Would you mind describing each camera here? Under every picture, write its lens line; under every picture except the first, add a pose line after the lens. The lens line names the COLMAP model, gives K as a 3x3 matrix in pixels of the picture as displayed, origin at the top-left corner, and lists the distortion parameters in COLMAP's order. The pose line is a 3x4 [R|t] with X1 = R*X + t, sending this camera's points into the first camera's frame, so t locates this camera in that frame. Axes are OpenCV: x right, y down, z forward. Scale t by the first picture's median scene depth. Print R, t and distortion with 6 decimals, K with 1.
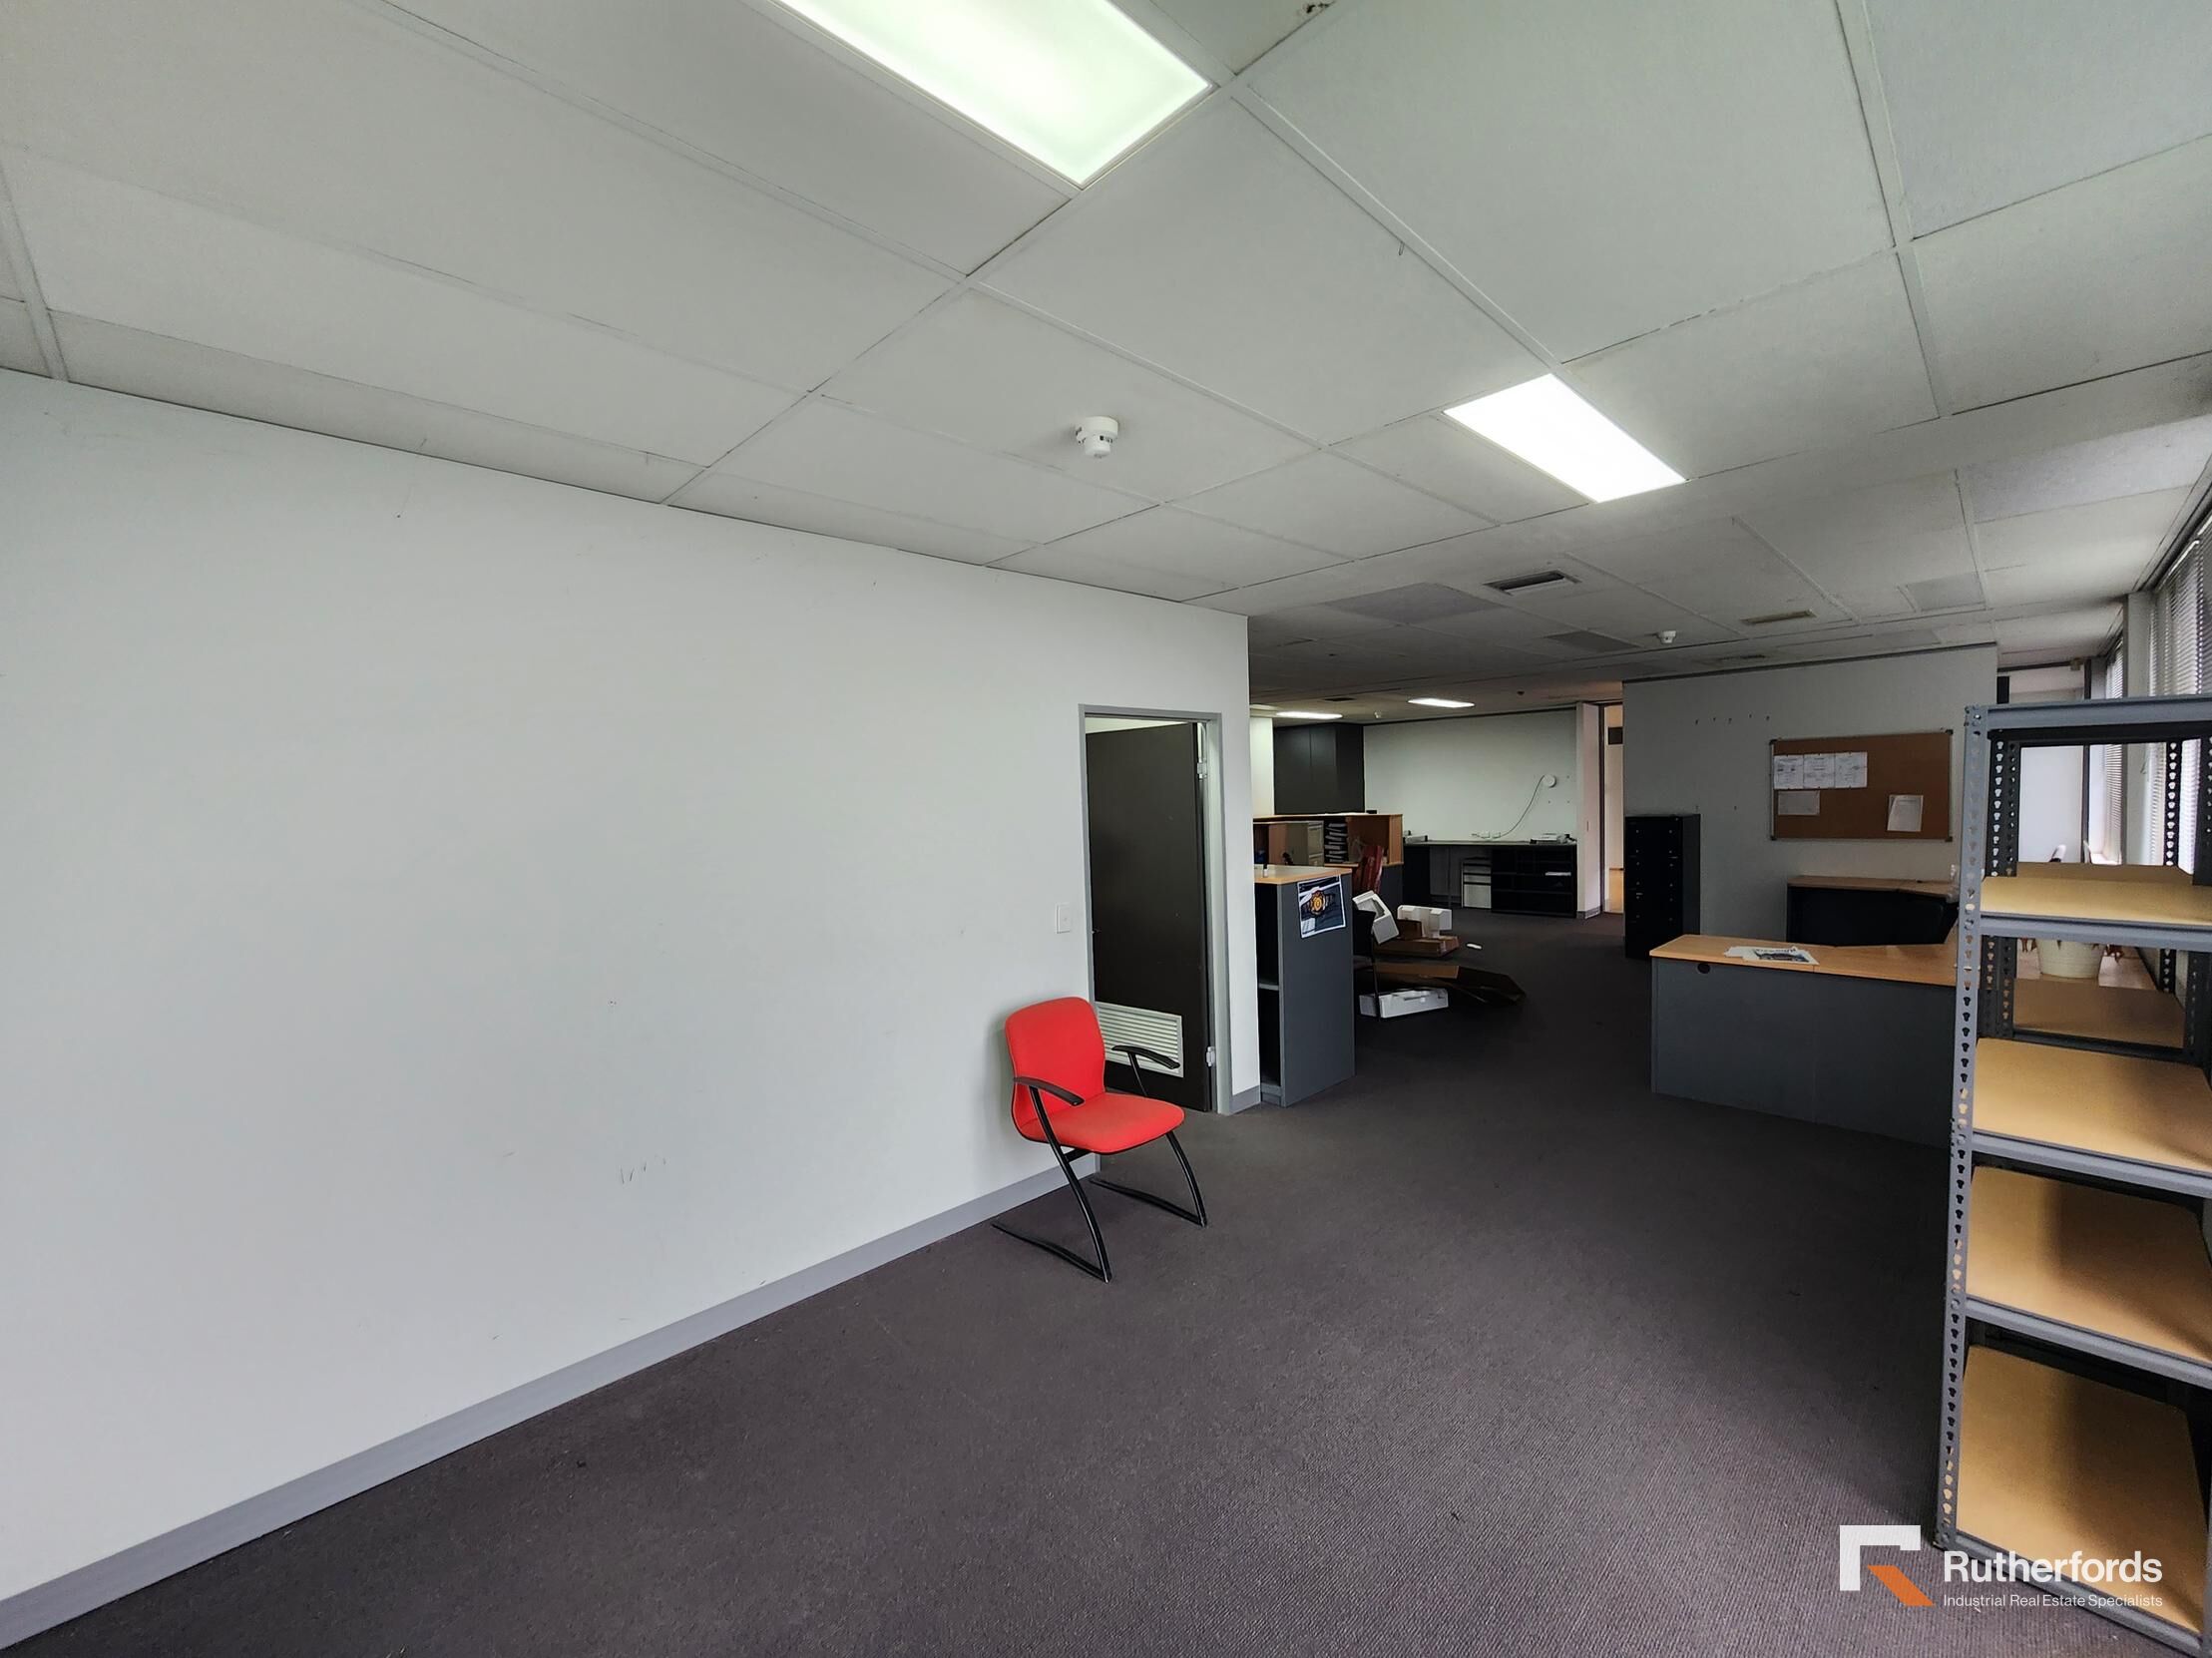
lens RADIAL K [[899.5, 0, 1106.0], [0, 899.5, 829.0], [0, 0, 1]] dist [-0.000338, 0.000041]
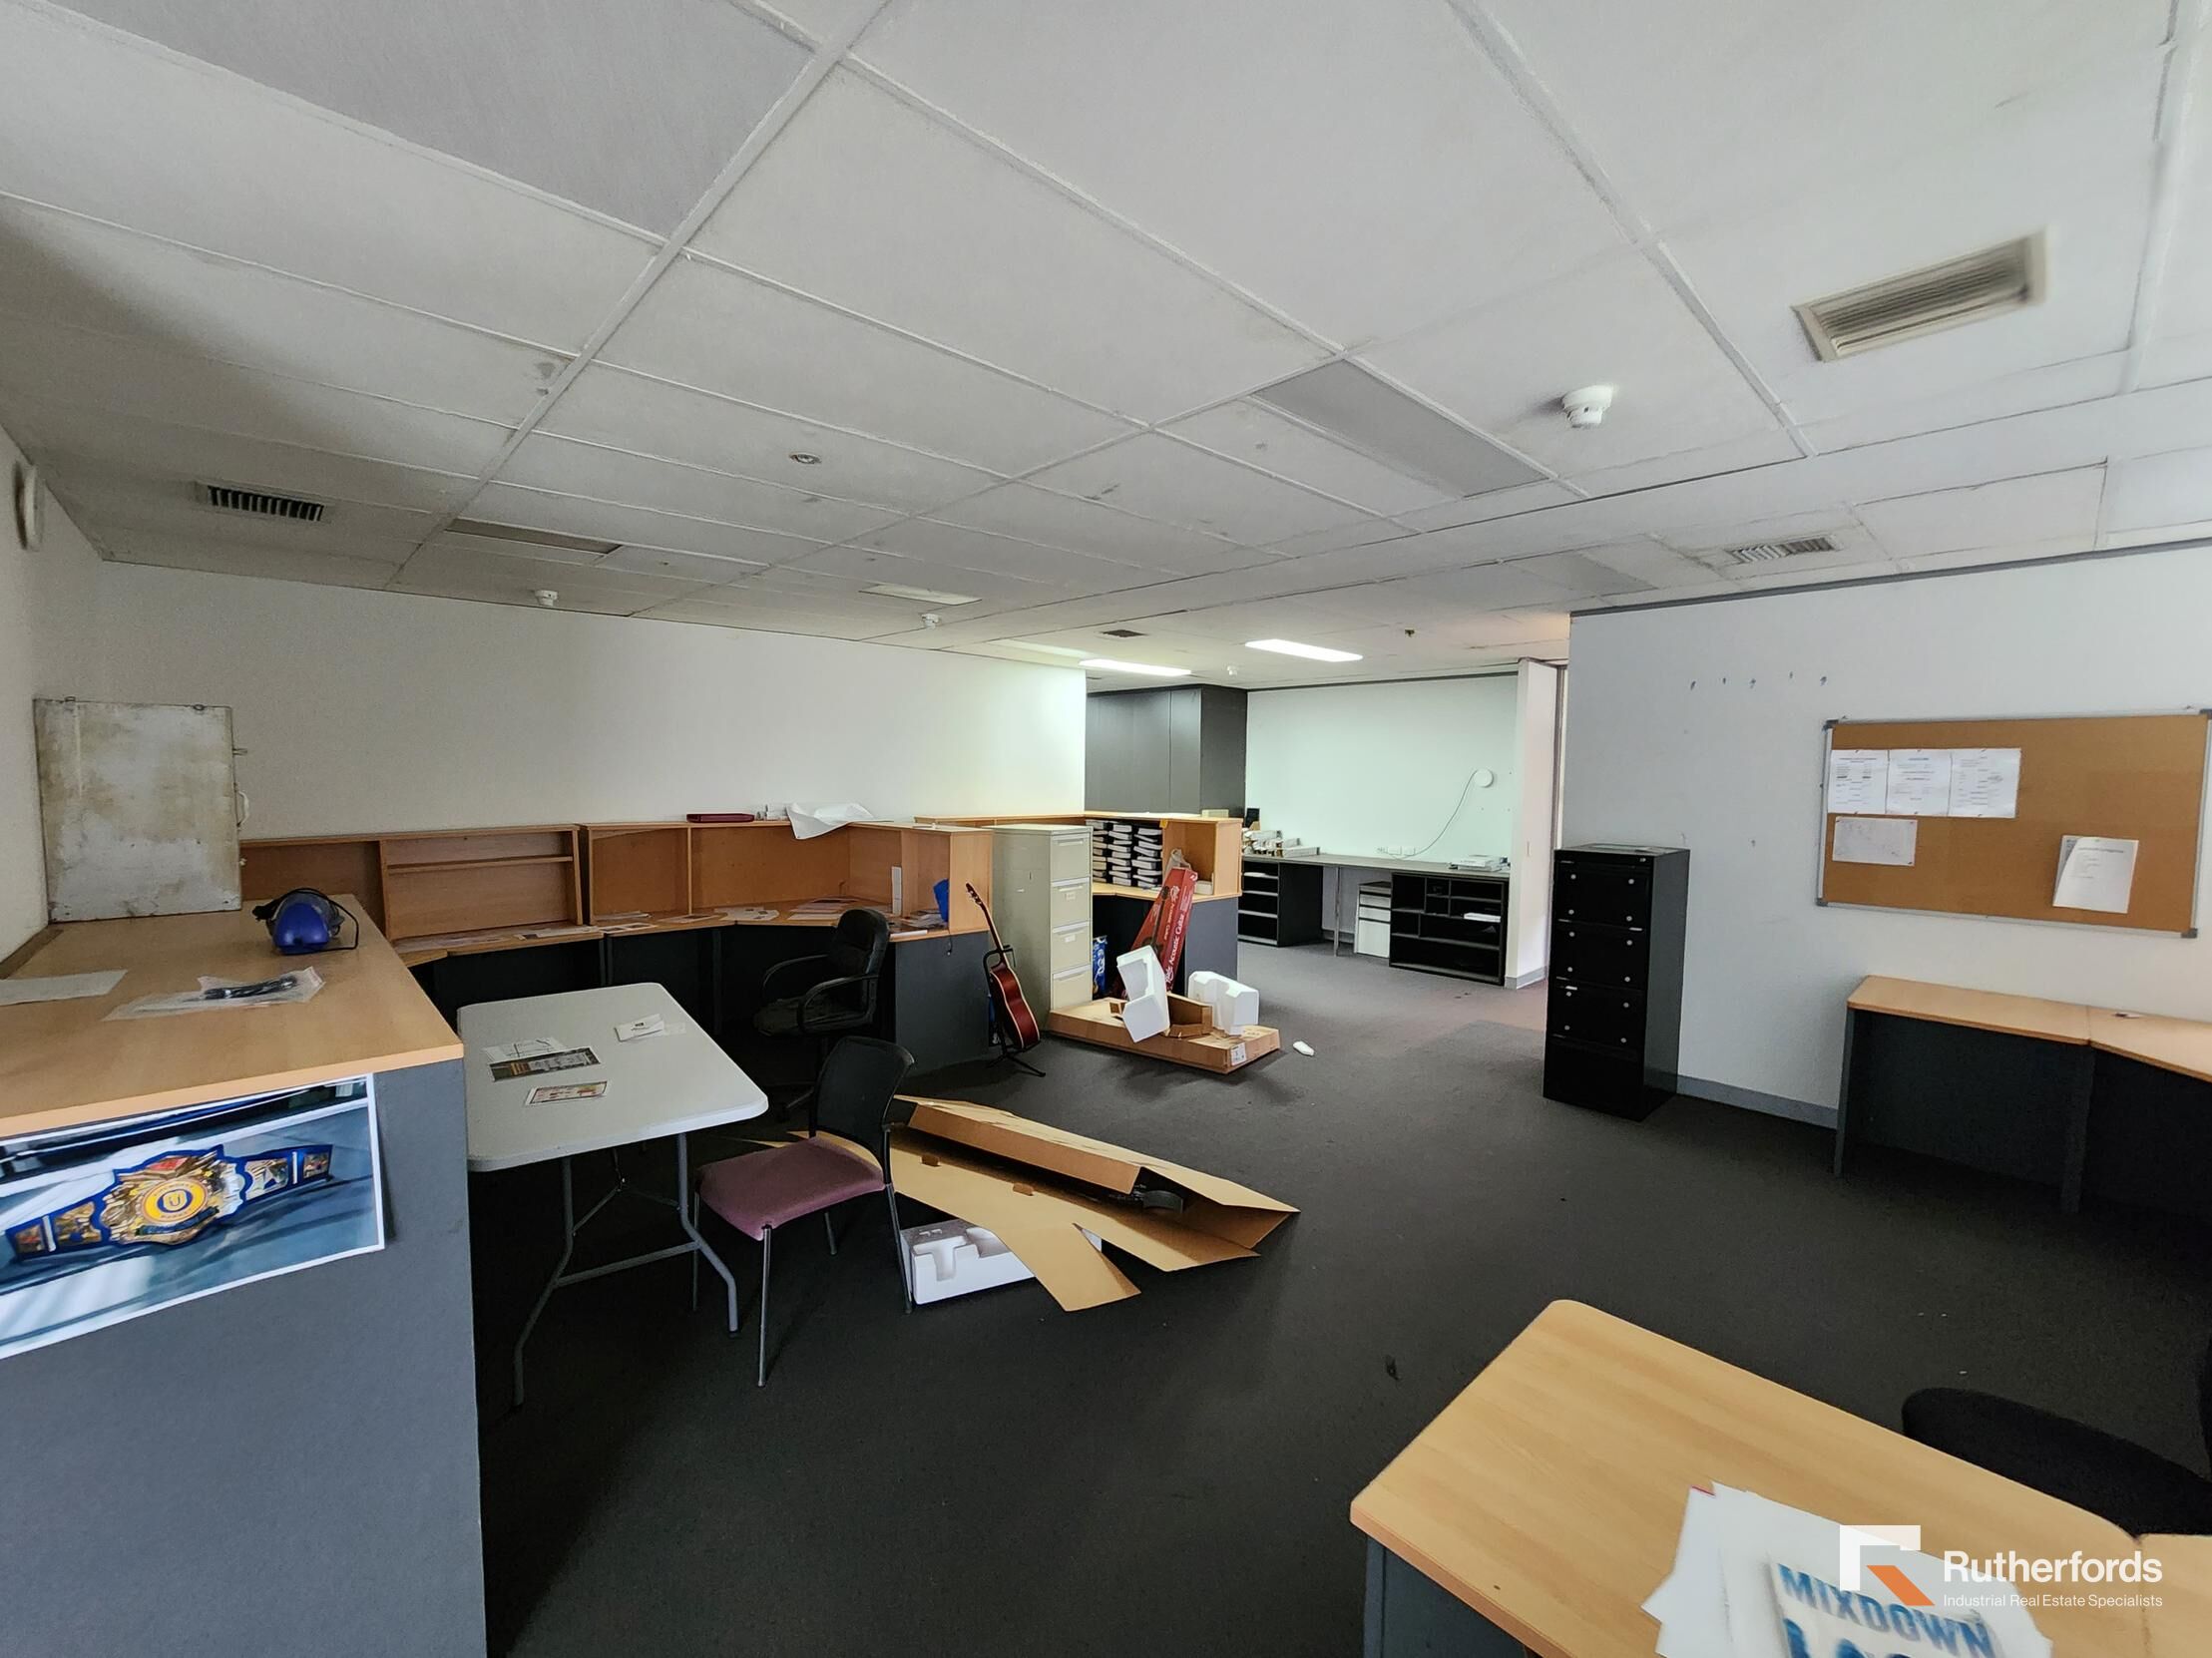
lens RADIAL K [[891.2, 0, 1100.0], [0, 891.2, 821.9], [0, 0, 1]] dist [-0.002128, -0.000250]
pose [[0.998849, 0.041807, -0.023492, 0.319680], [-0.041404, 0.998991, 0.017379, -0.029757], [0.024195, -0.016386, 0.999573, 0.456123]]
